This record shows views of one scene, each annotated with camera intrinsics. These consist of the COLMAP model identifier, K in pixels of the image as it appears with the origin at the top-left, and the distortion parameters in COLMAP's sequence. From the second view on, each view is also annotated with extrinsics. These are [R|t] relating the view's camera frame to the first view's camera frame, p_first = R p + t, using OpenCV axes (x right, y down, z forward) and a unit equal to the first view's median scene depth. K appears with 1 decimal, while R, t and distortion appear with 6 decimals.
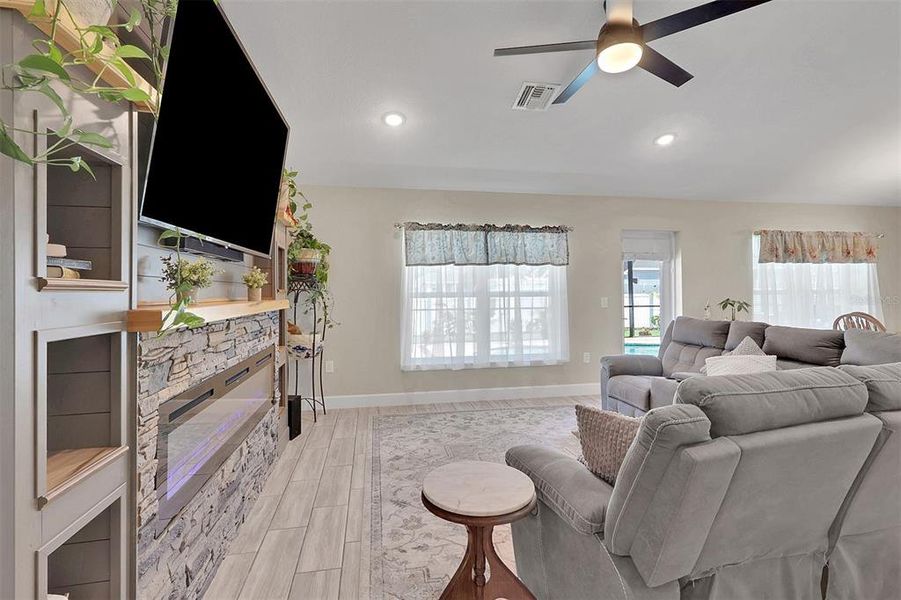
lens RADIAL K [[428.1, 0, 453.8], [0, 428.1, 288.7], [0, 0, 1]] dist [-0.001364, 0.000178]
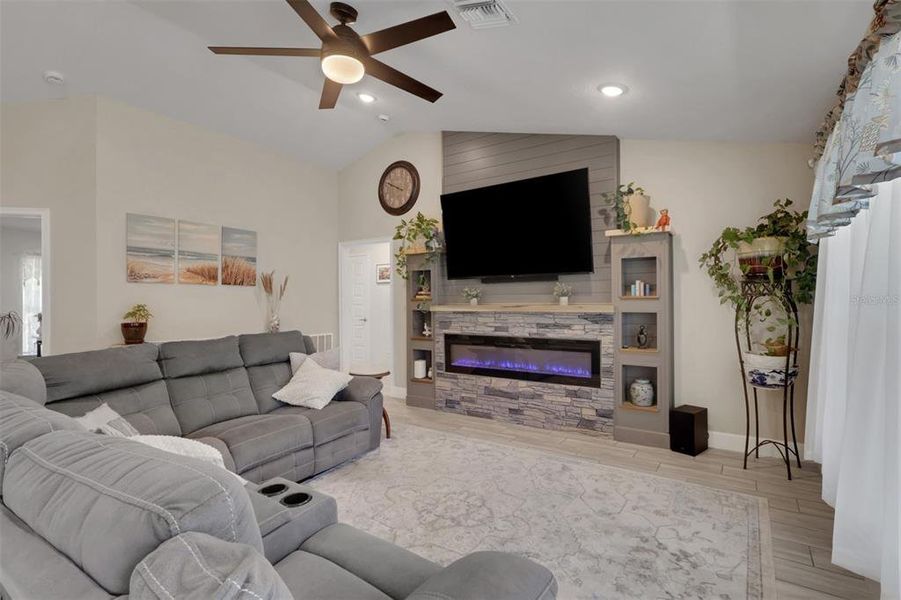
lens RADIAL K [[430.7, 0, 451.8], [0, 430.7, 302.3], [0, 0, 1]] dist [-0.003356, 0.000241]
pose [[-0.707734, 0.014309, -0.706334, 0.490089], [0.018449, 0.999828, 0.001769, 0.004762], [0.706238, -0.011780, -0.707876, 0.998951]]
